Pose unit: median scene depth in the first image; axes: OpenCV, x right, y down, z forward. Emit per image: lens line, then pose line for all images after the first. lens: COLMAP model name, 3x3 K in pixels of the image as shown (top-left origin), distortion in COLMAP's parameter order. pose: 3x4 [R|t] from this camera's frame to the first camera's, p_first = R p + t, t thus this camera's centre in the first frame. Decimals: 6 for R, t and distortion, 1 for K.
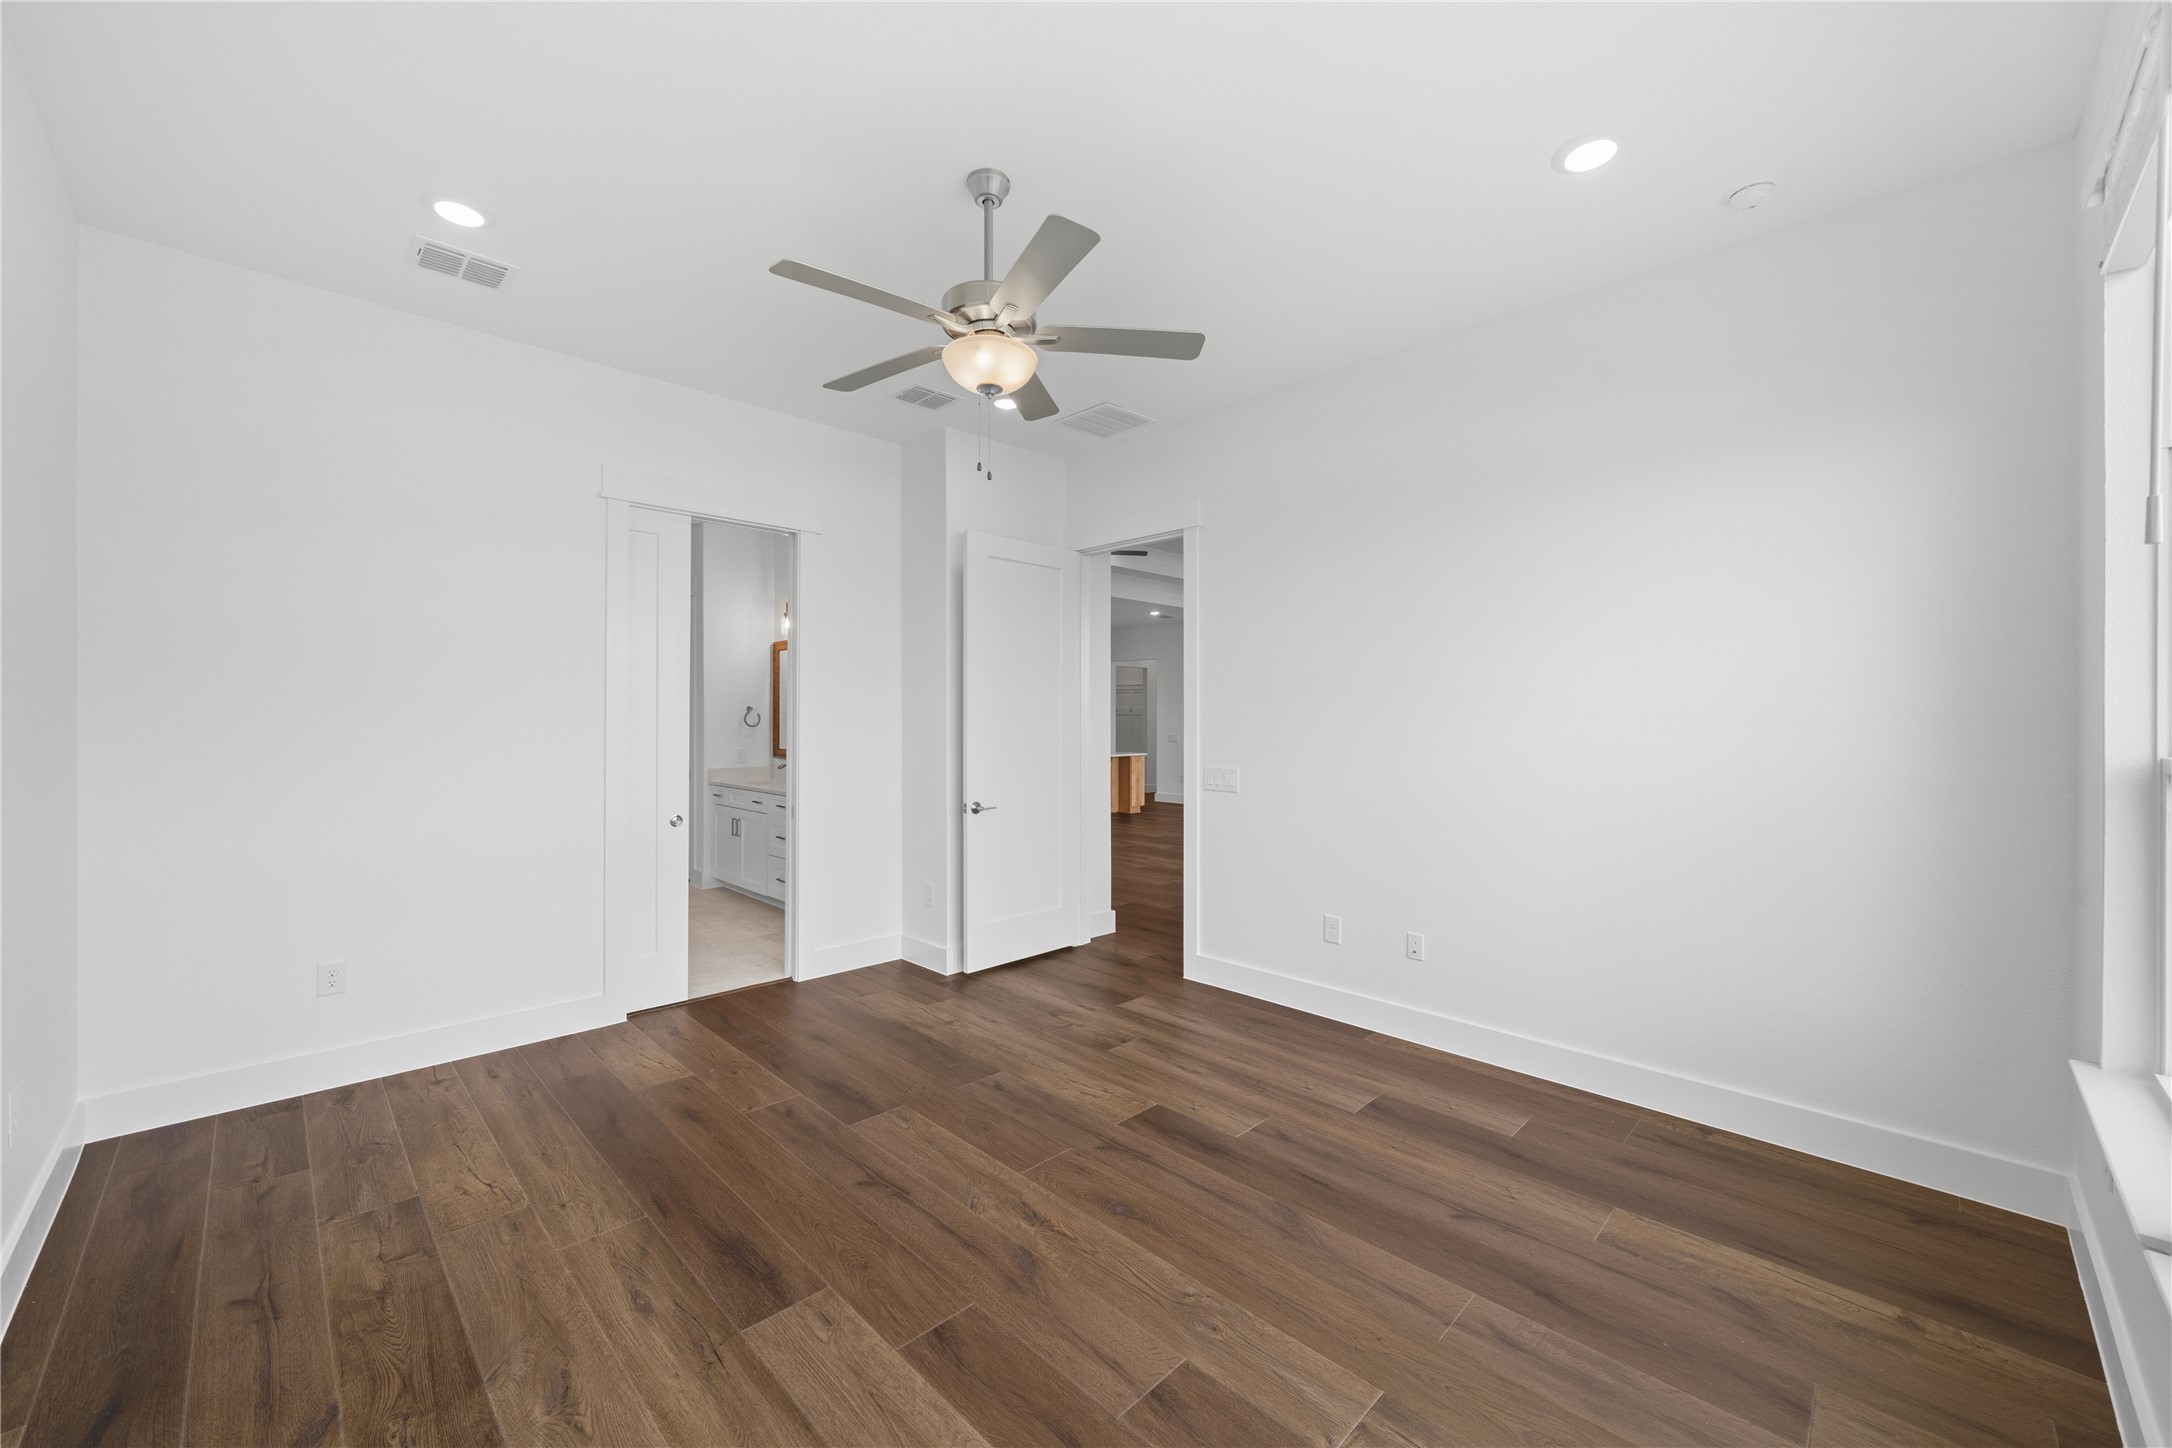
lens RADIAL K [[846.1, 0, 1086.9], [0, 846.1, 720.8], [0, 0, 1]] dist [-0.003289, 0.000340]
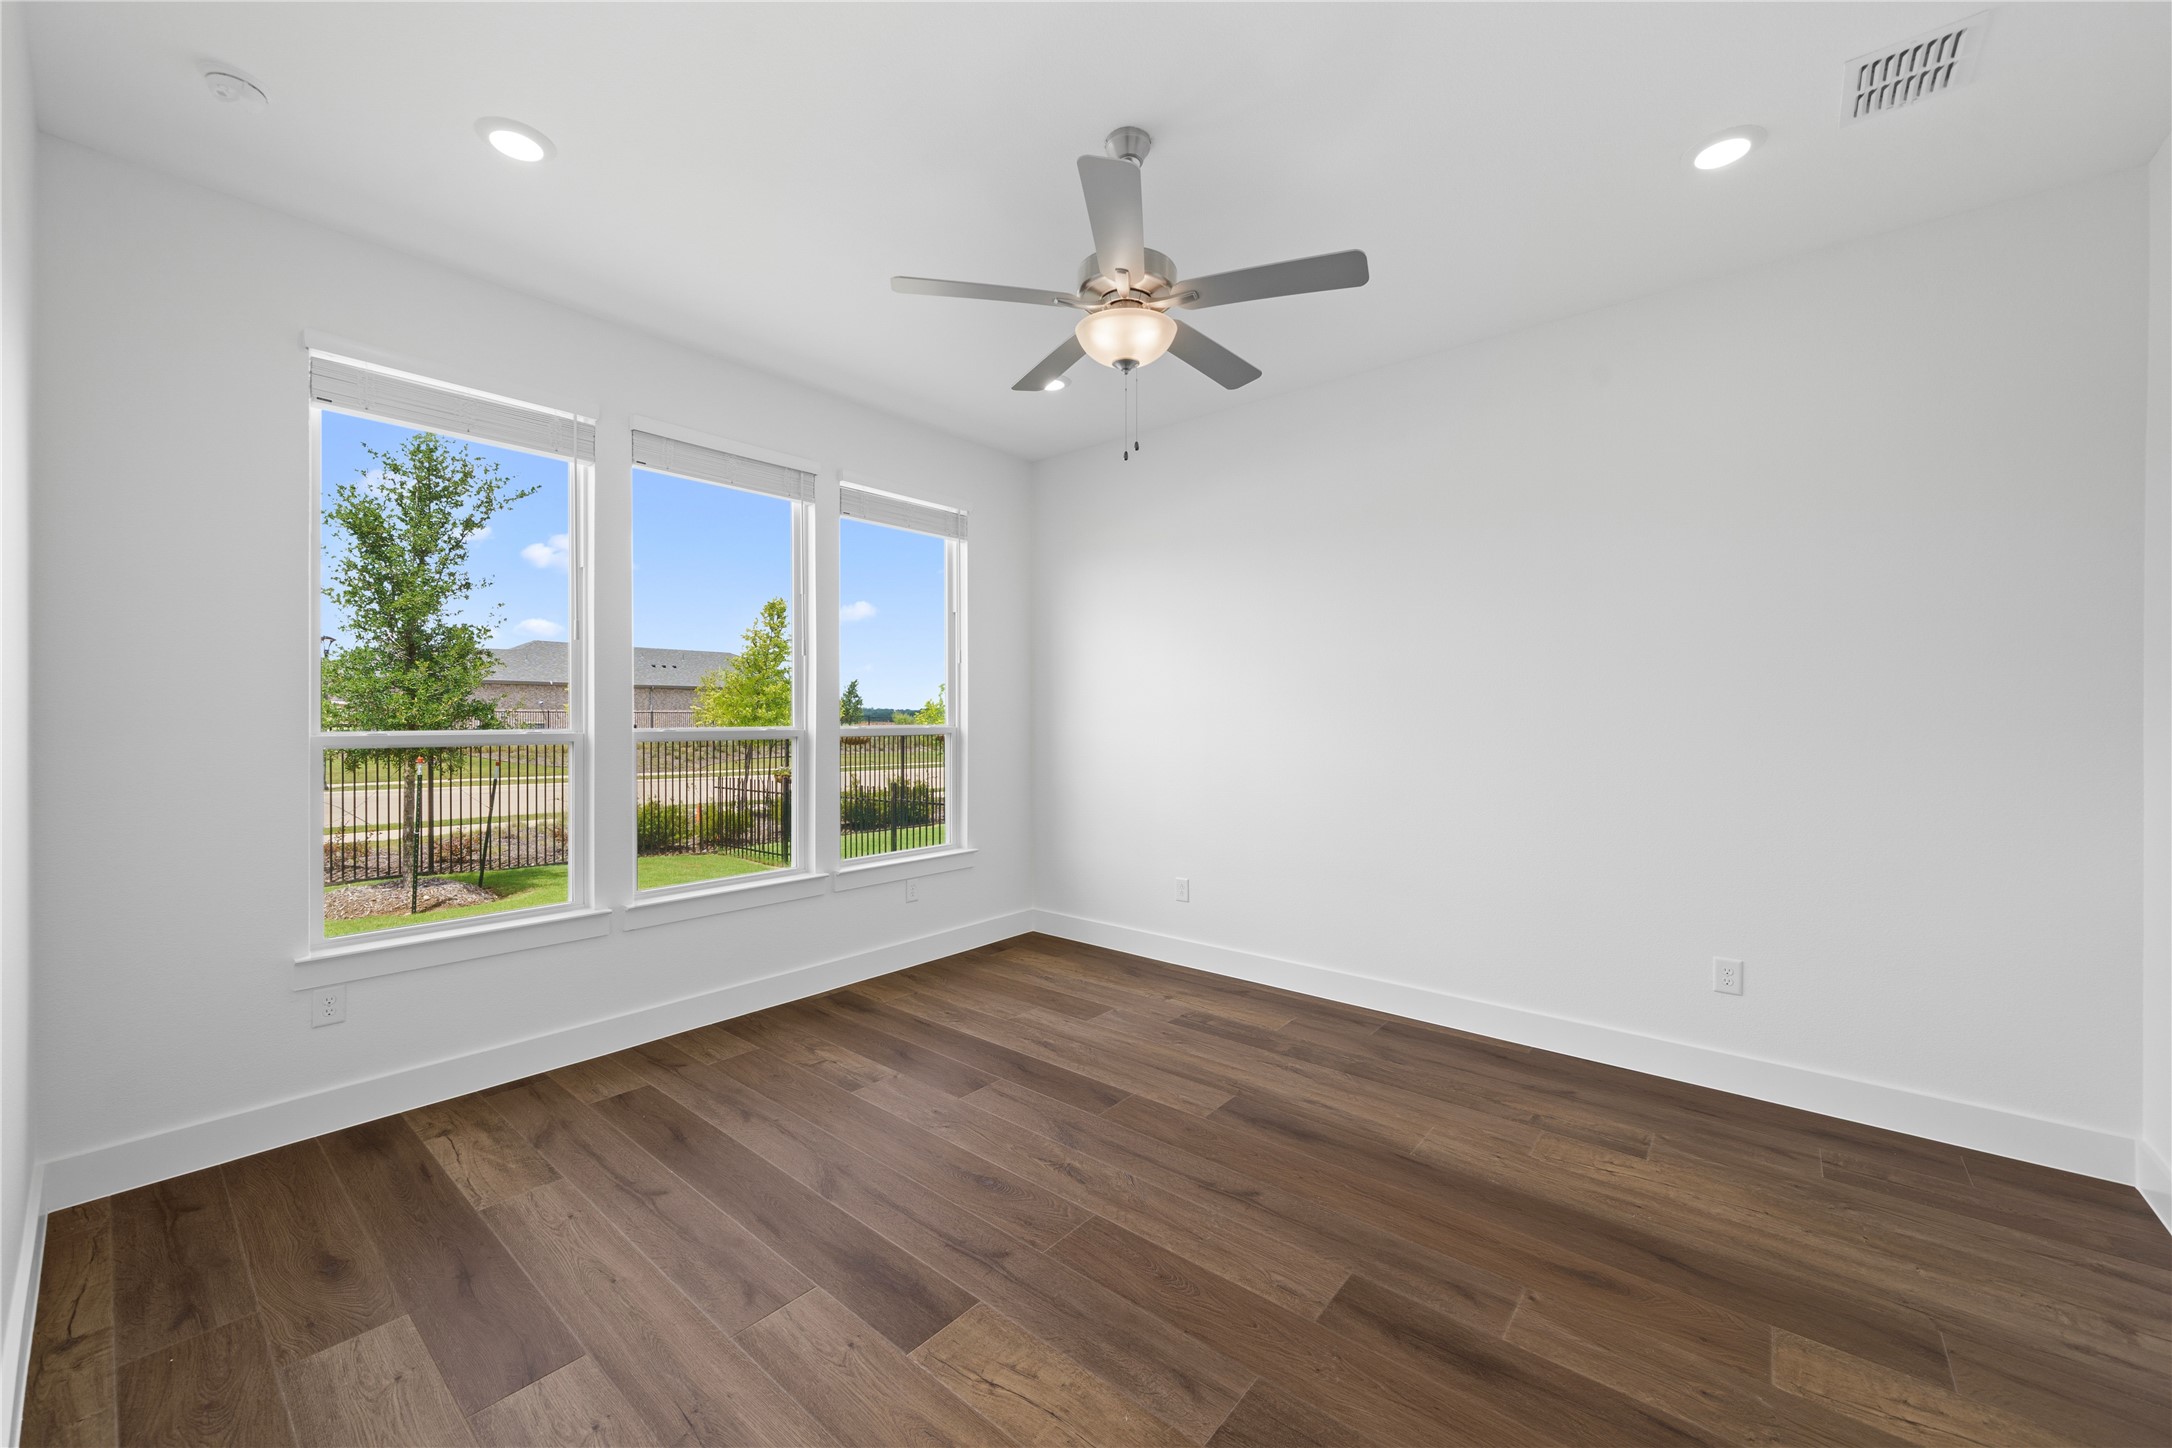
lens RADIAL K [[846.1, 0, 1083.9], [0, 846.1, 721.1], [0, 0, 1]] dist [-0.003289, 0.000340]
pose [[-0.996113, -0.001956, -0.088064, 0.015061], [-0.002699, 0.999962, 0.008310, -0.000604], [0.088045, 0.008515, -0.996080, 1.937949]]
